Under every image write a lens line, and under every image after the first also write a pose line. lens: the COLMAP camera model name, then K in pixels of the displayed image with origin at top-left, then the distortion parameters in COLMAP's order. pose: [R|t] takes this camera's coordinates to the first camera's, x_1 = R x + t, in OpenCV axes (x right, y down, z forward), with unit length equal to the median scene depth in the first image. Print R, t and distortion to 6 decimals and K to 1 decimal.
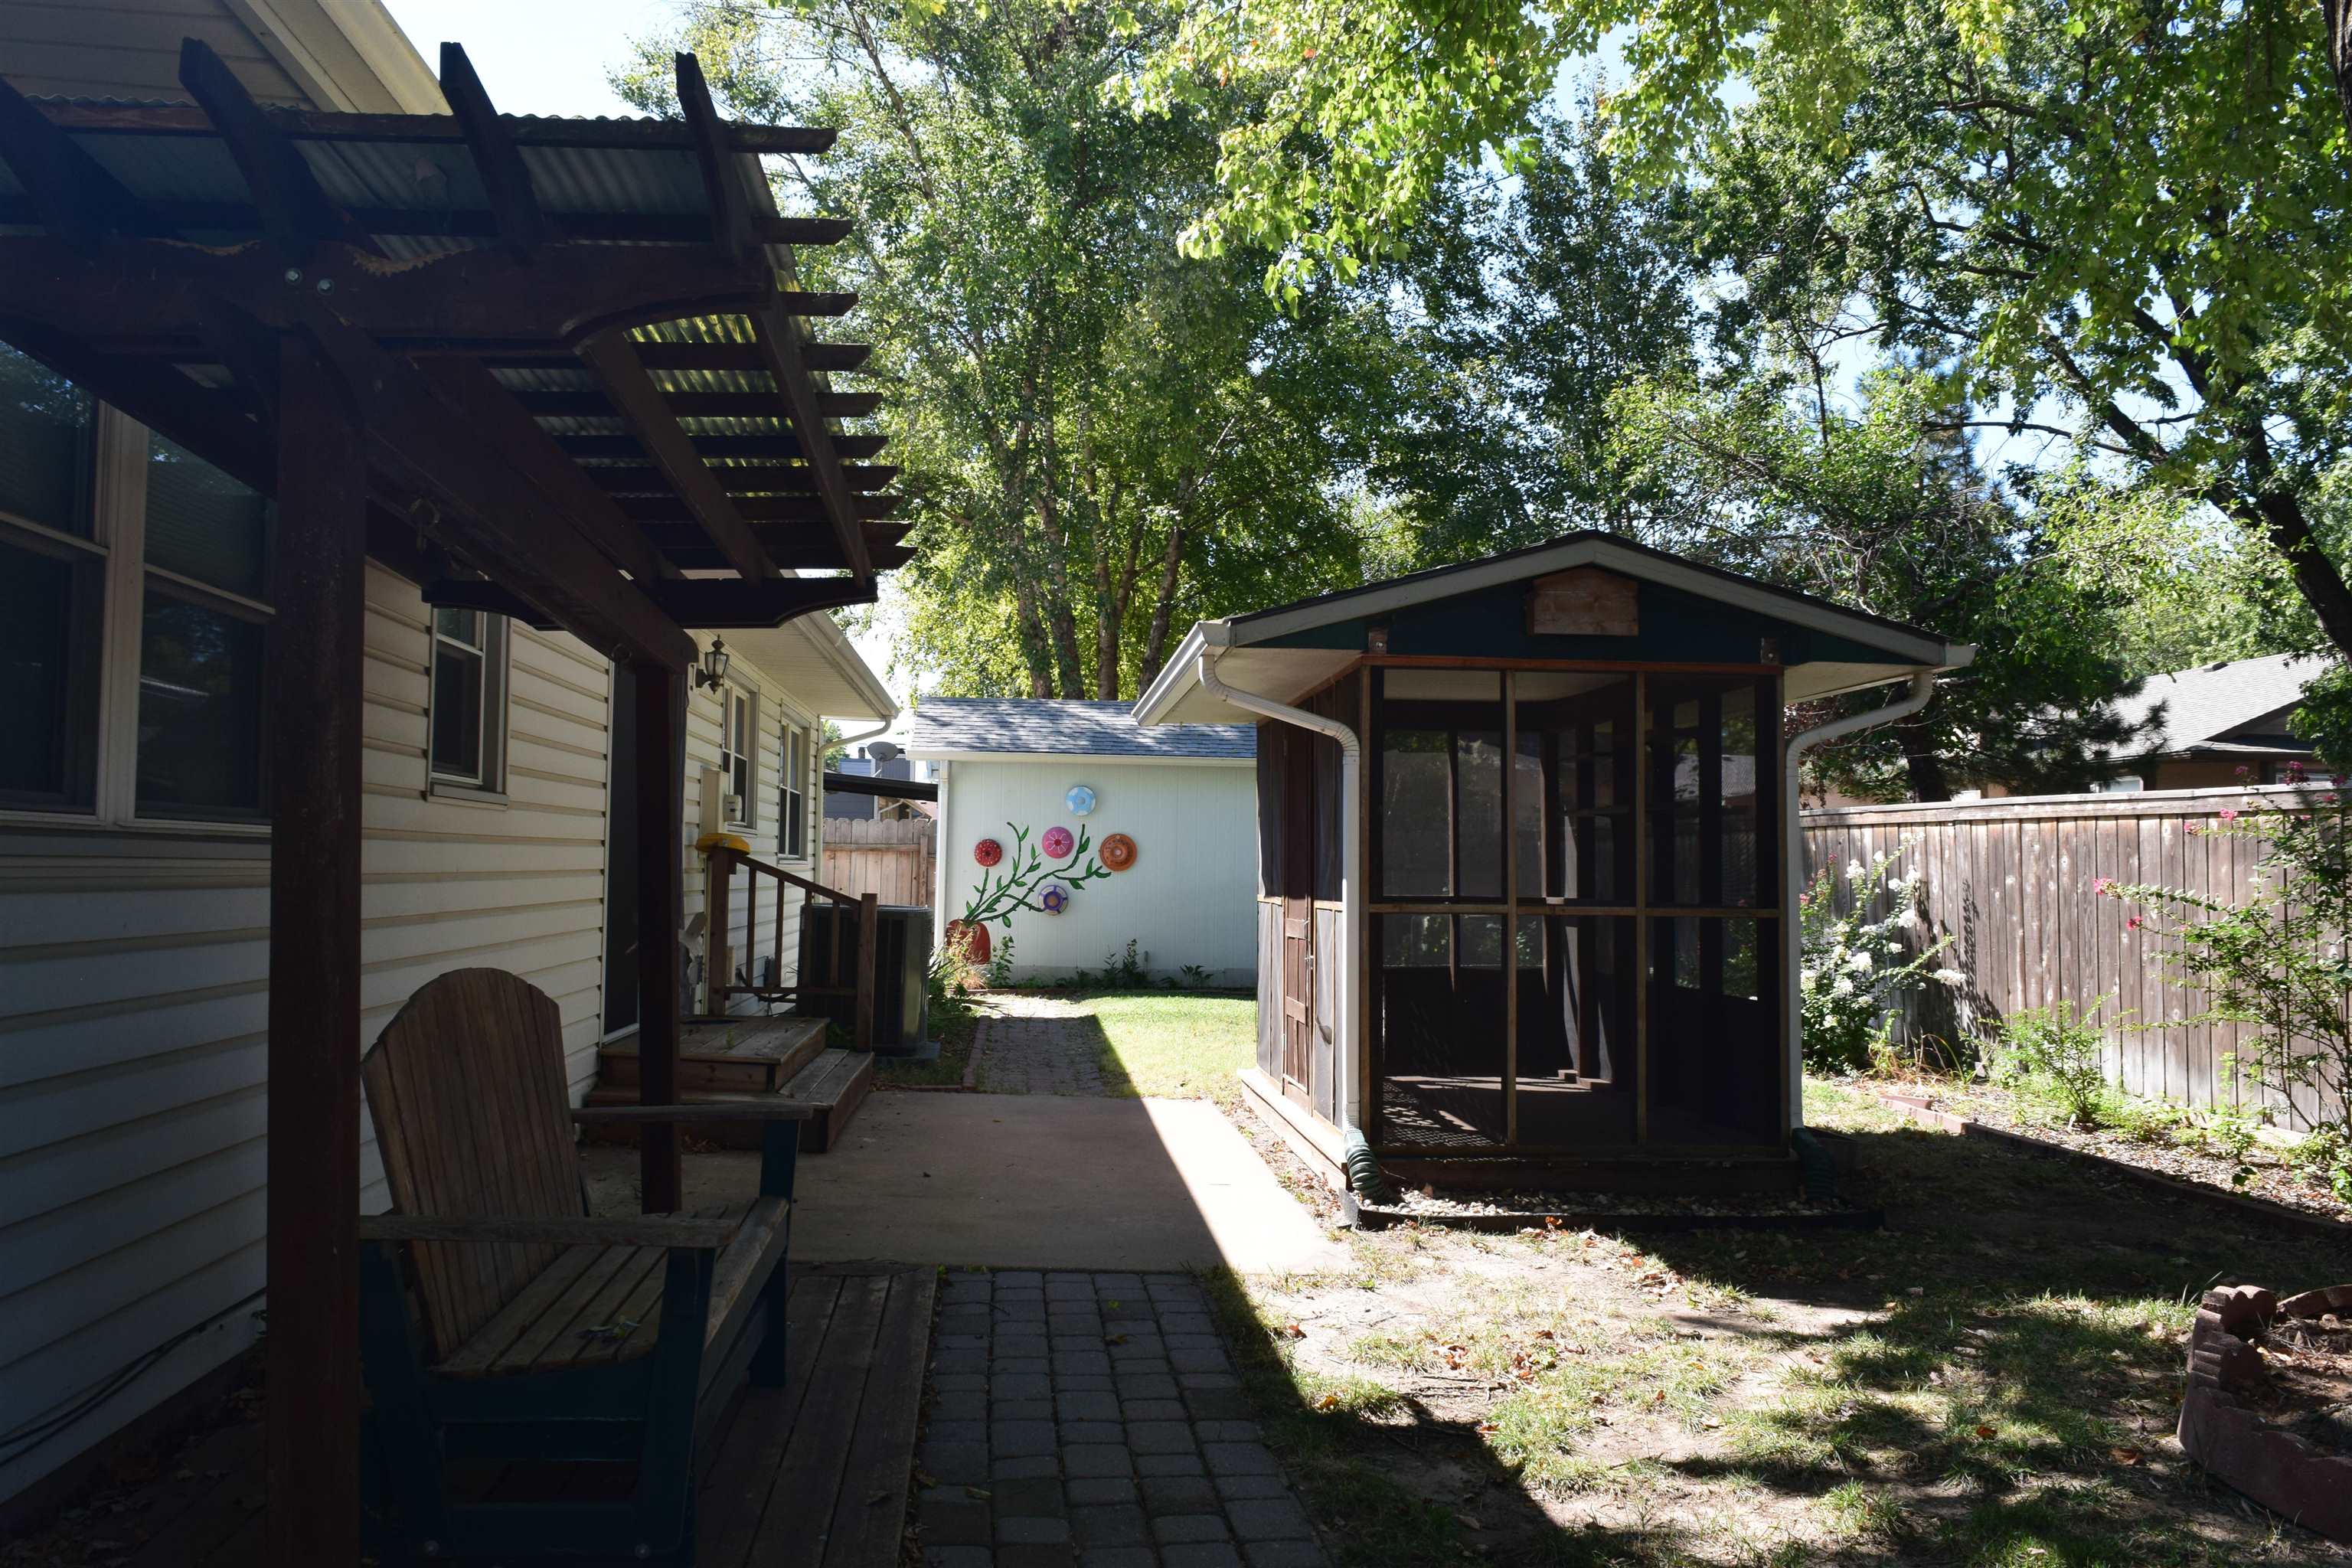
lens RADIAL K [[1819.0, 0, 1172.4], [0, 1819.0, 783.8], [0, 0, 1]] dist [-0.013812, 0.003544]
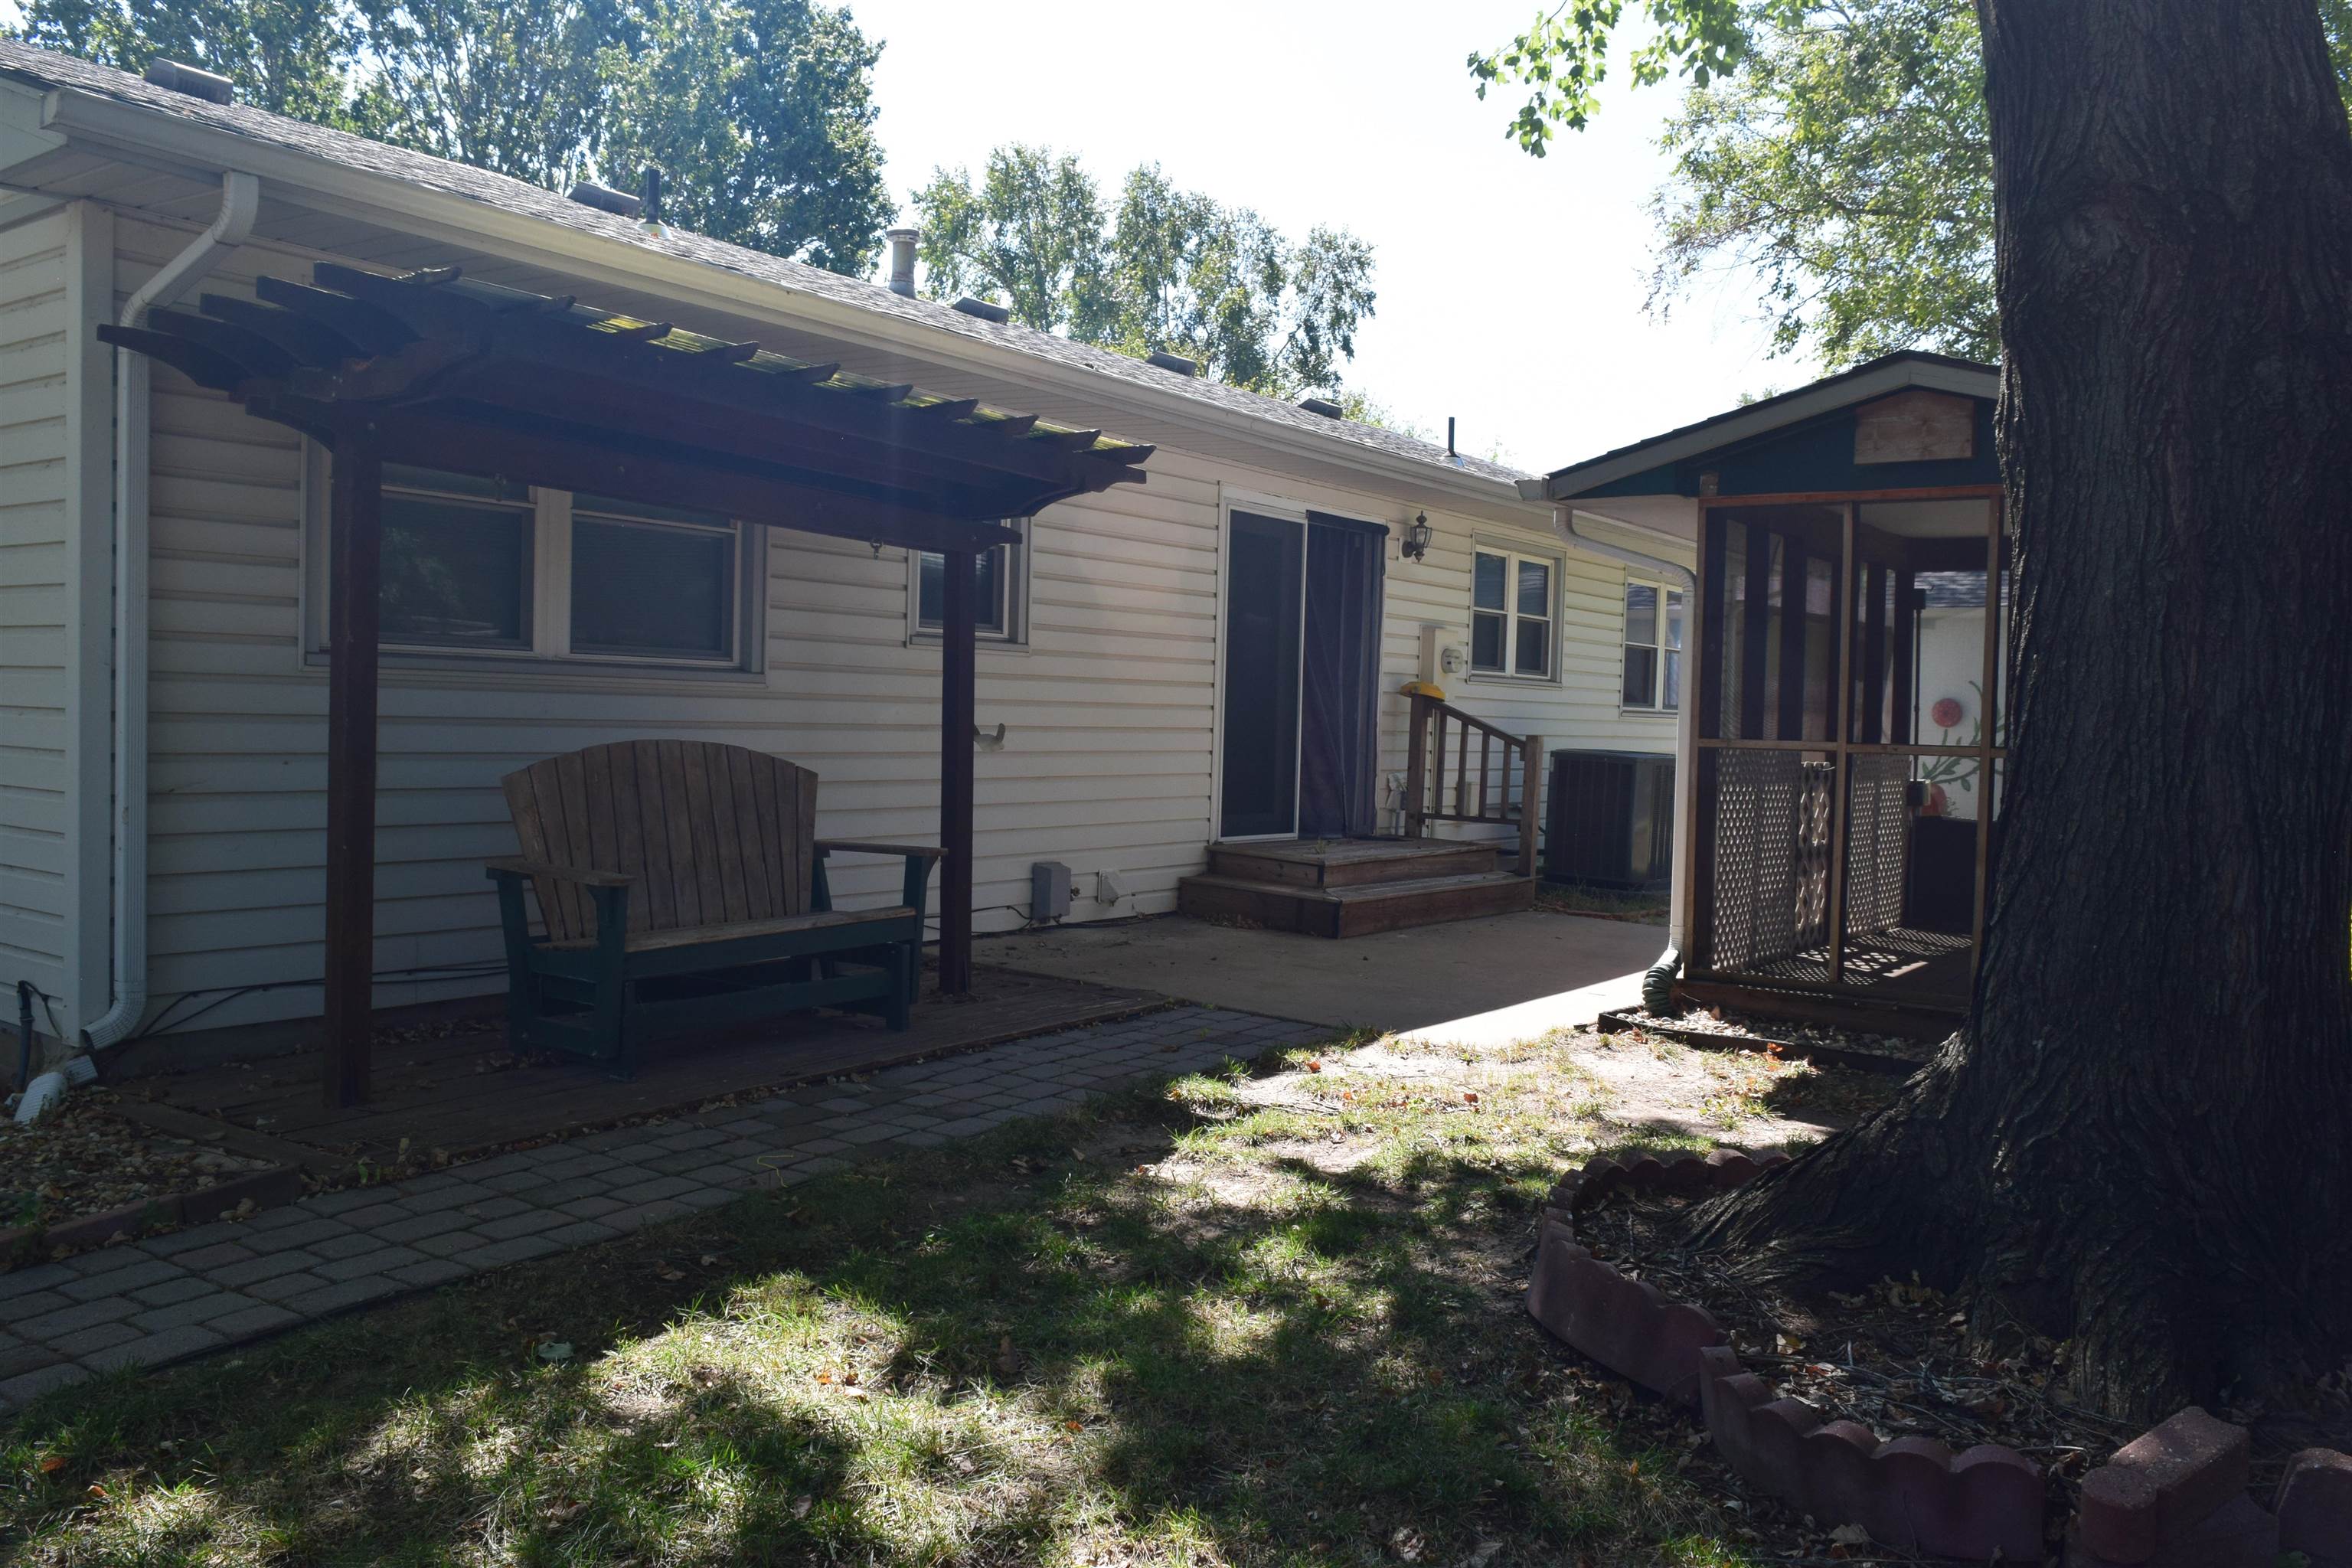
lens RADIAL K [[1819.0, 0, 1164.6], [0, 1819.0, 788.7], [0, 0, 1]] dist [-0.013812, 0.003544]
pose [[0.753136, 0.034733, -0.656948, 0.565658], [0.012226, 0.997694, 0.066765, 0.021445], [0.657751, -0.058316, 0.750974, 0.014420]]
